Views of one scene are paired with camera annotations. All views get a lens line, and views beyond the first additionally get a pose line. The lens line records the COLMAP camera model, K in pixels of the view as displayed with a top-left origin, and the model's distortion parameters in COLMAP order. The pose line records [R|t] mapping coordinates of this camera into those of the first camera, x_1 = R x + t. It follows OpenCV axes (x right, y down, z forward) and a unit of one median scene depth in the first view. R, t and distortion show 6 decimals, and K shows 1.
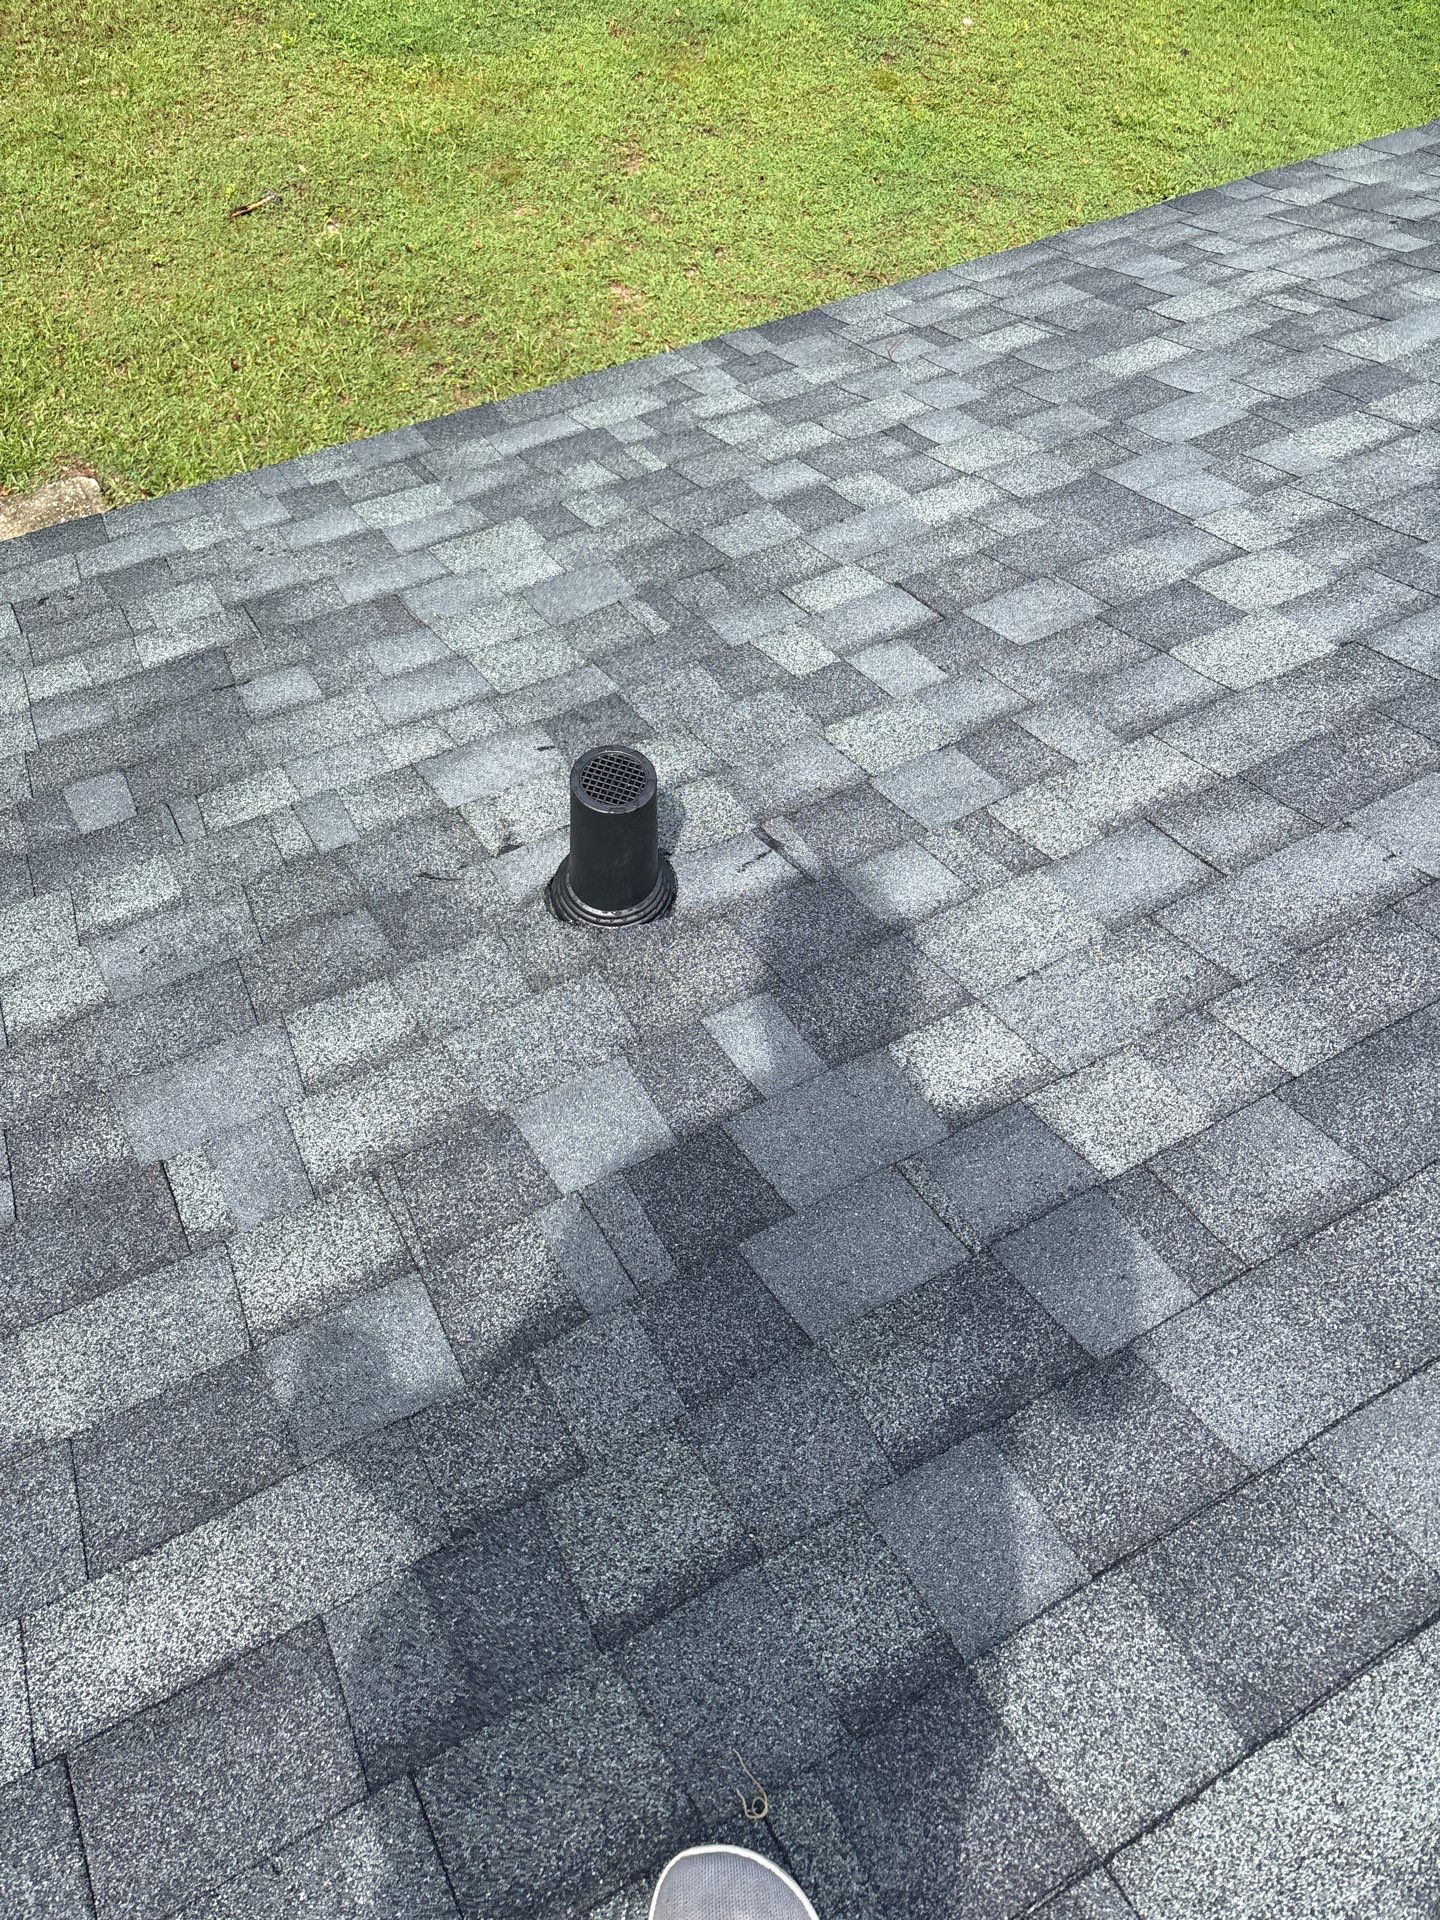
lens RADIAL K [[1528.4, 0, 720.0], [0, 1528.4, 960.0], [0, 0, 1]] dist [0.050084, -0.043525]
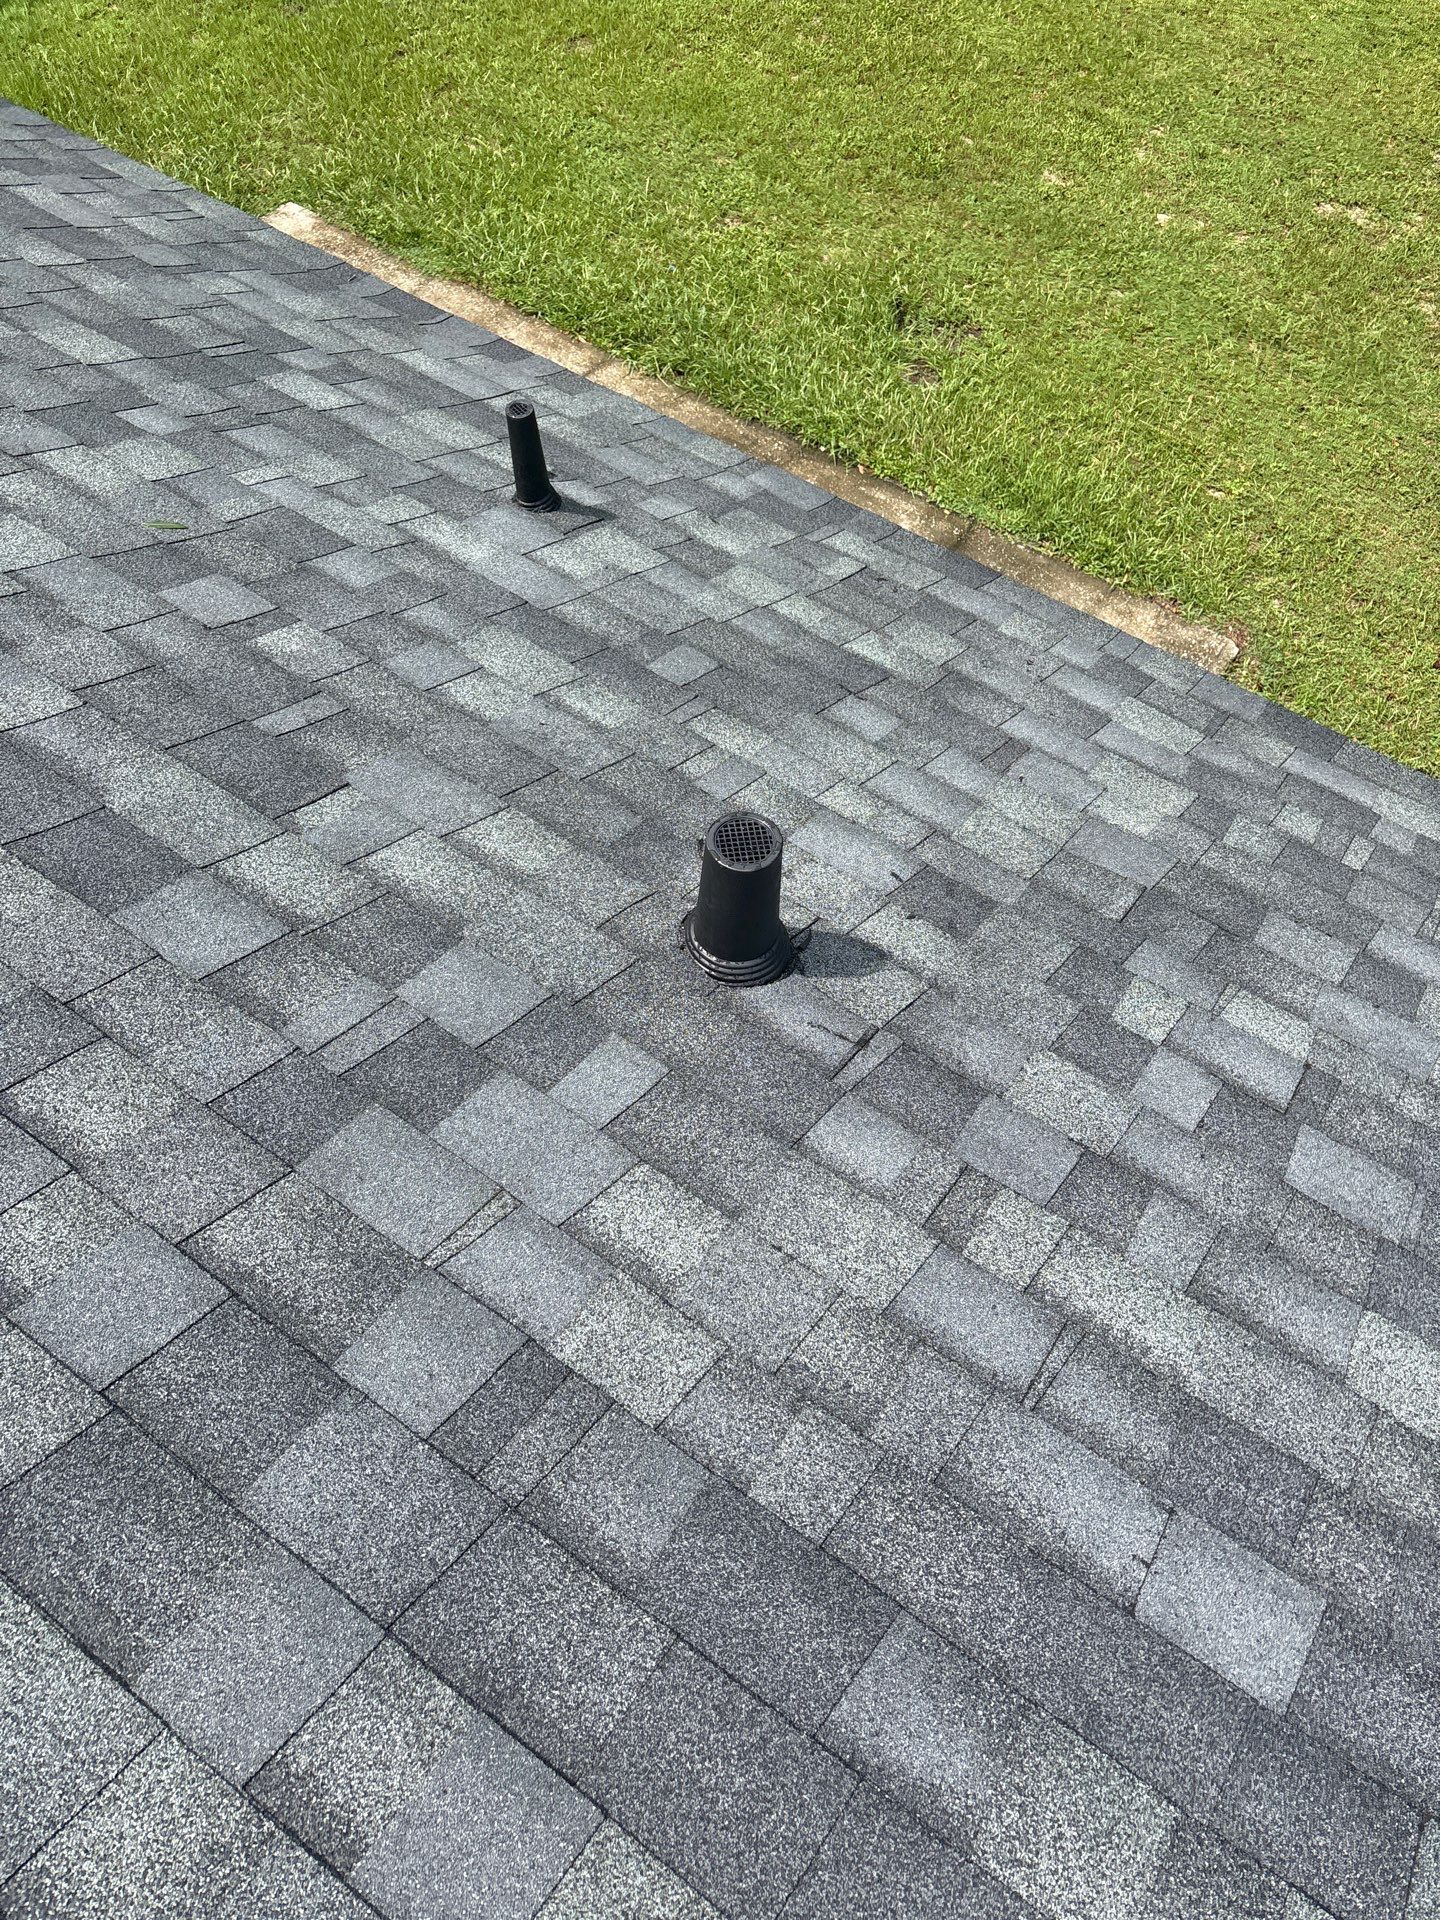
lens RADIAL K [[1409.5, 0, 643.7], [0, 1409.5, 956.0], [0, 0, 1]] dist [0.055683, -0.046498]
pose [[0.429945, 0.720525, -0.544050, 0.361337], [-0.768268, 0.608496, 0.198738, -0.151280], [0.474248, 0.332530, 0.815177, 0.105439]]
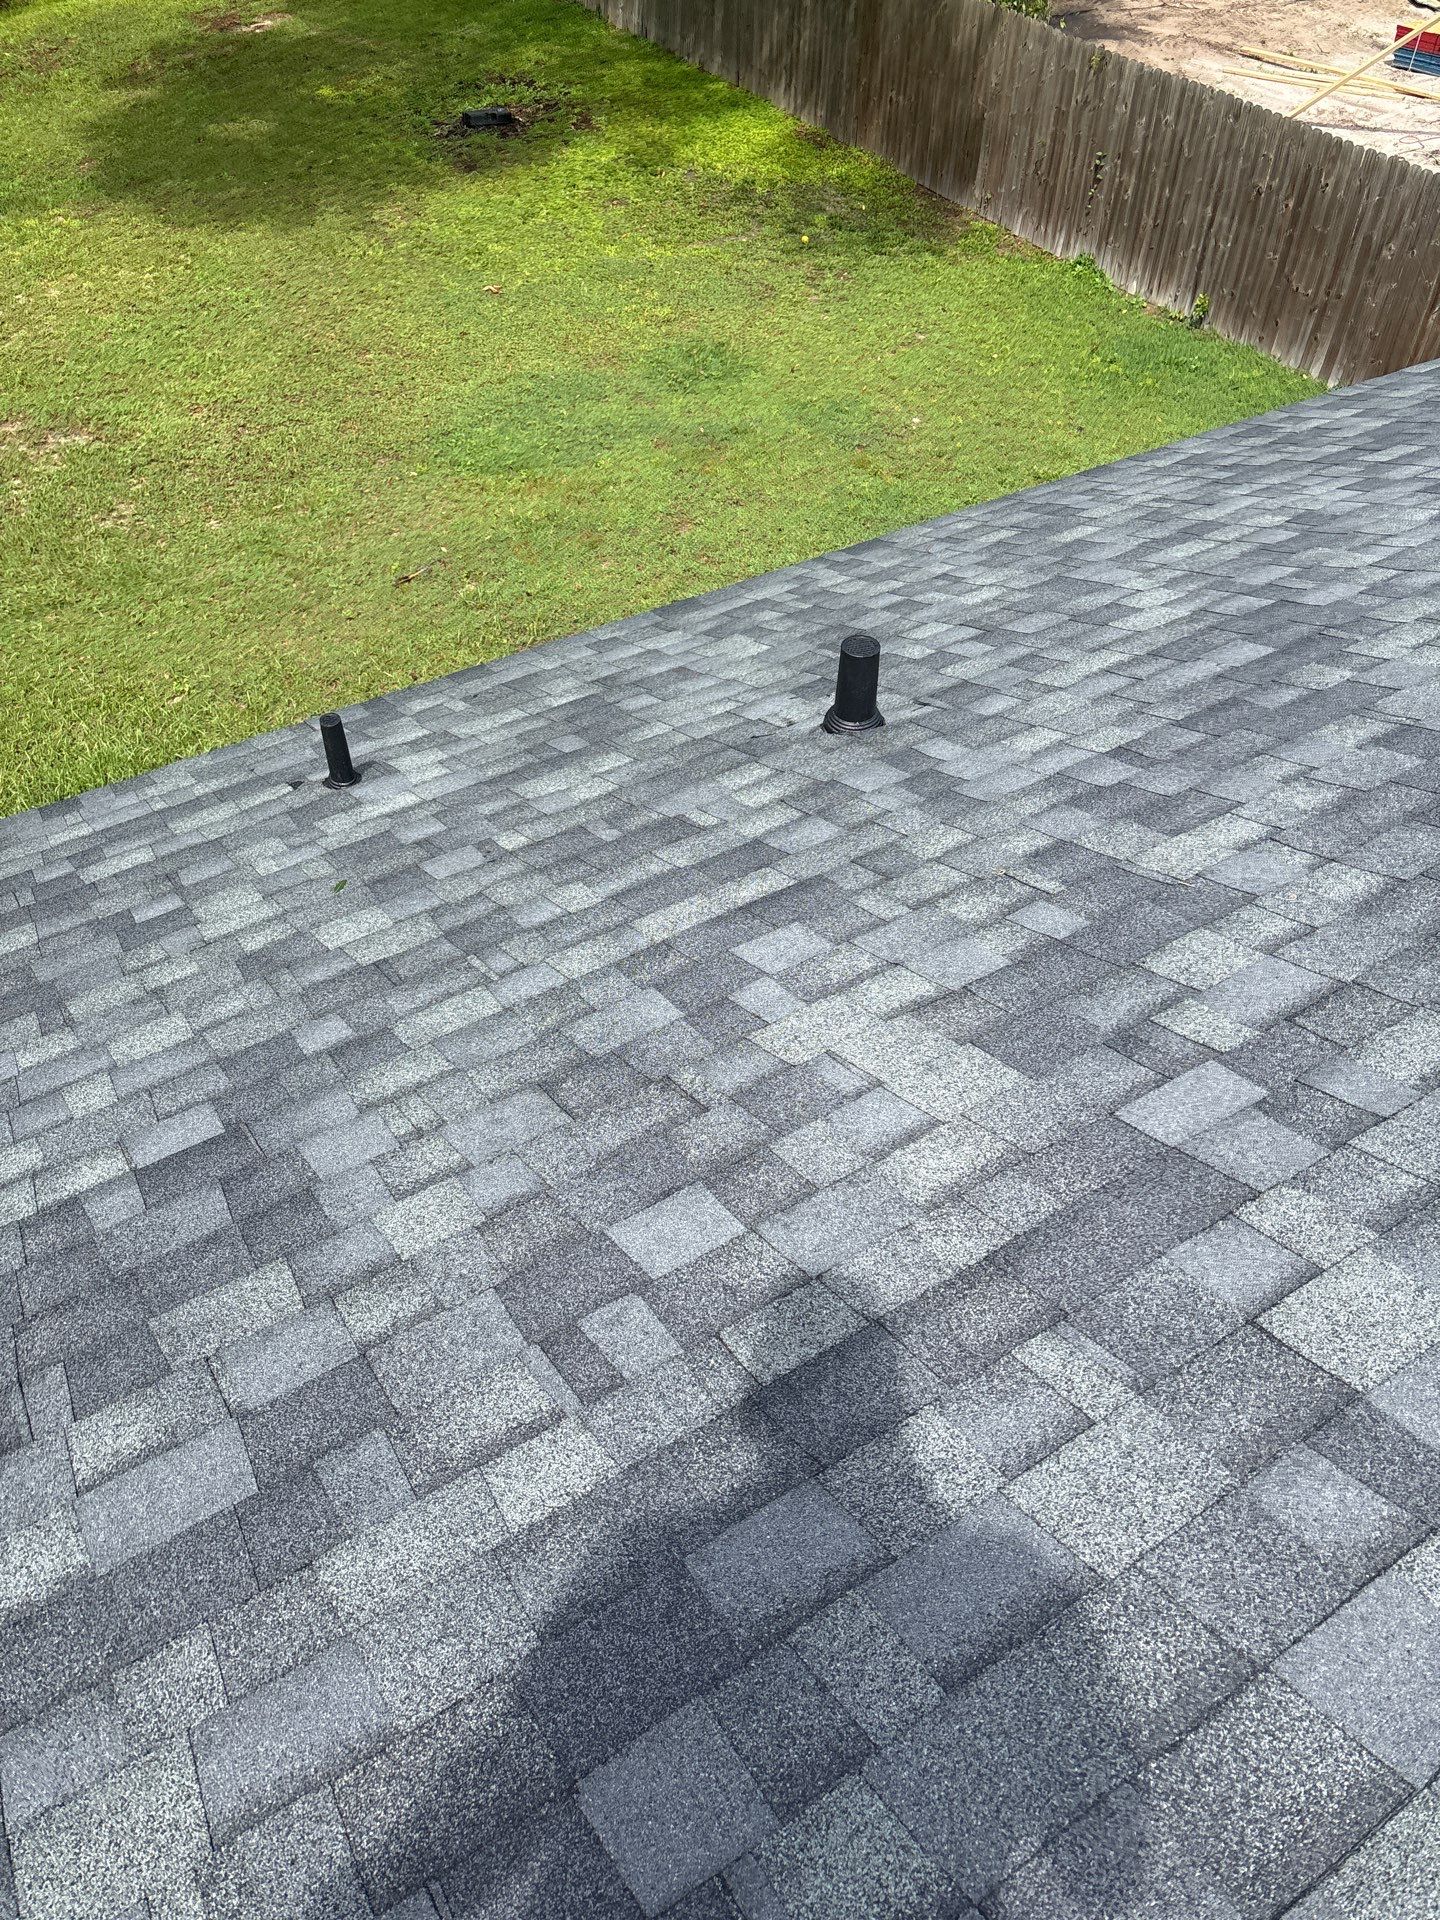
lens RADIAL K [[1537.1, 0, 720.0], [0, 1537.1, 960.0], [0, 0, 1]] dist [0.042289, -0.118379]
pose [[0.996539, -0.082735, 0.008021, -0.229397], [0.082286, 0.968231, -0.236132, 0.579763], [0.011771, 0.235975, 0.971688, -0.742567]]
